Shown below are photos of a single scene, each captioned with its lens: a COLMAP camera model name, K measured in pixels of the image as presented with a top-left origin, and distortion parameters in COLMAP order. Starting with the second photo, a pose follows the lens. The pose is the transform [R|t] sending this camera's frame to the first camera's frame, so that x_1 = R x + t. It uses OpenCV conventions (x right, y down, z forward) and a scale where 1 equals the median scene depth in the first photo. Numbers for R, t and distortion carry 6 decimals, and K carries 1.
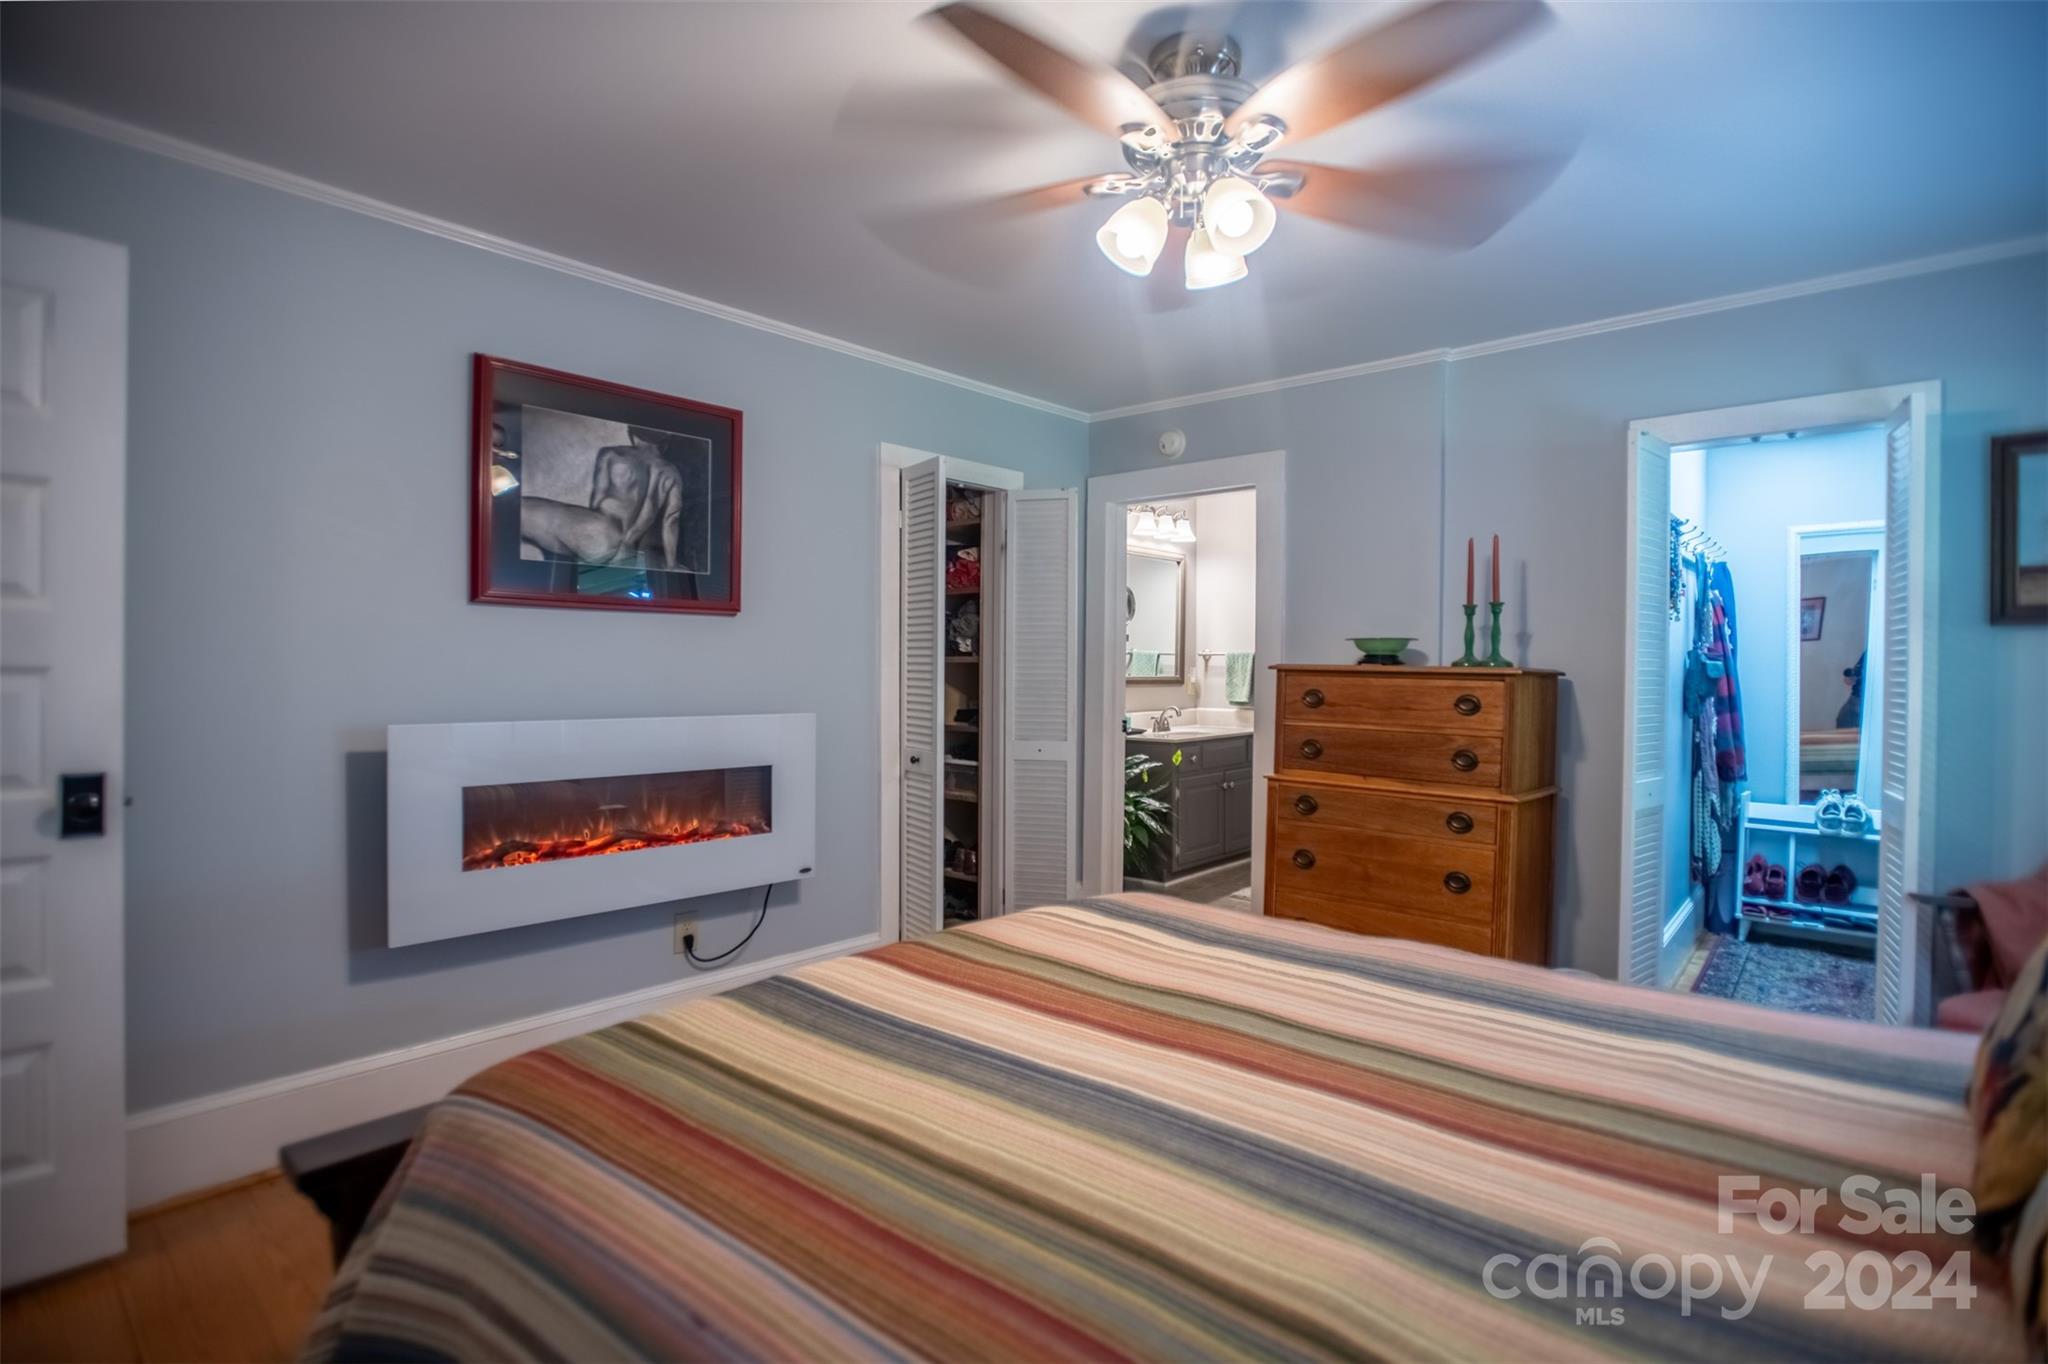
lens RADIAL K [[997.3, 0, 1024.0], [0, 997.3, 682.0], [0, 0, 1]] dist [-0.050927, 0.019538]
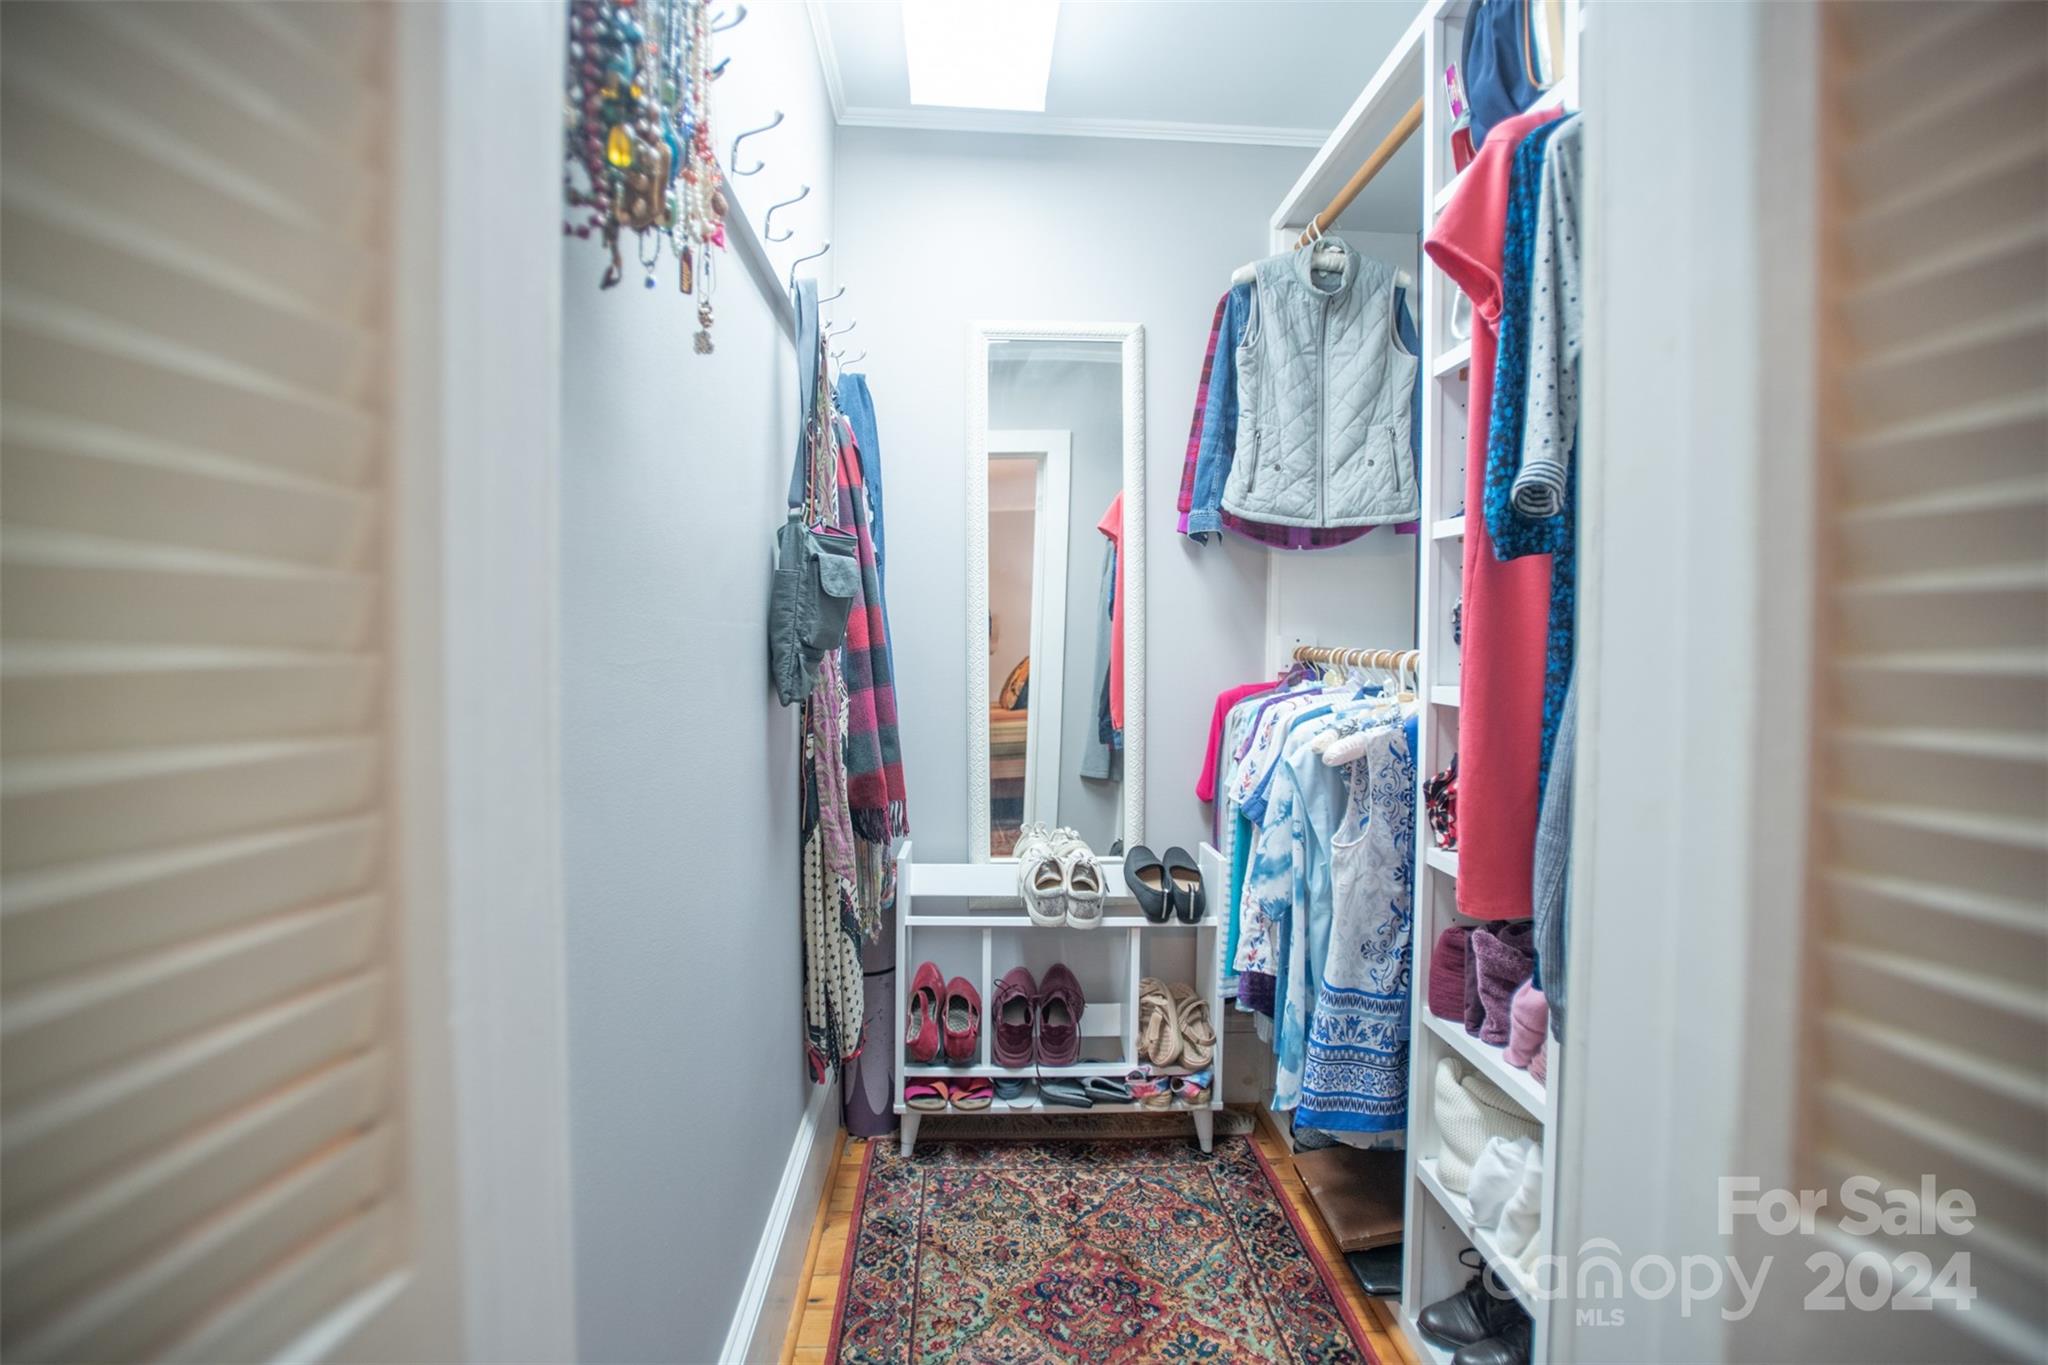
lens RADIAL K [[987.1, 0, 1028.1], [0, 987.1, 684.9], [0, 0, 1]] dist [-0.064106, 0.022786]
pose [[0.708503, -0.030578, 0.705045, 0.456932], [0.009728, 0.999389, 0.033568, 0.016505], [-0.705641, -0.016925, 0.708367, 0.633200]]
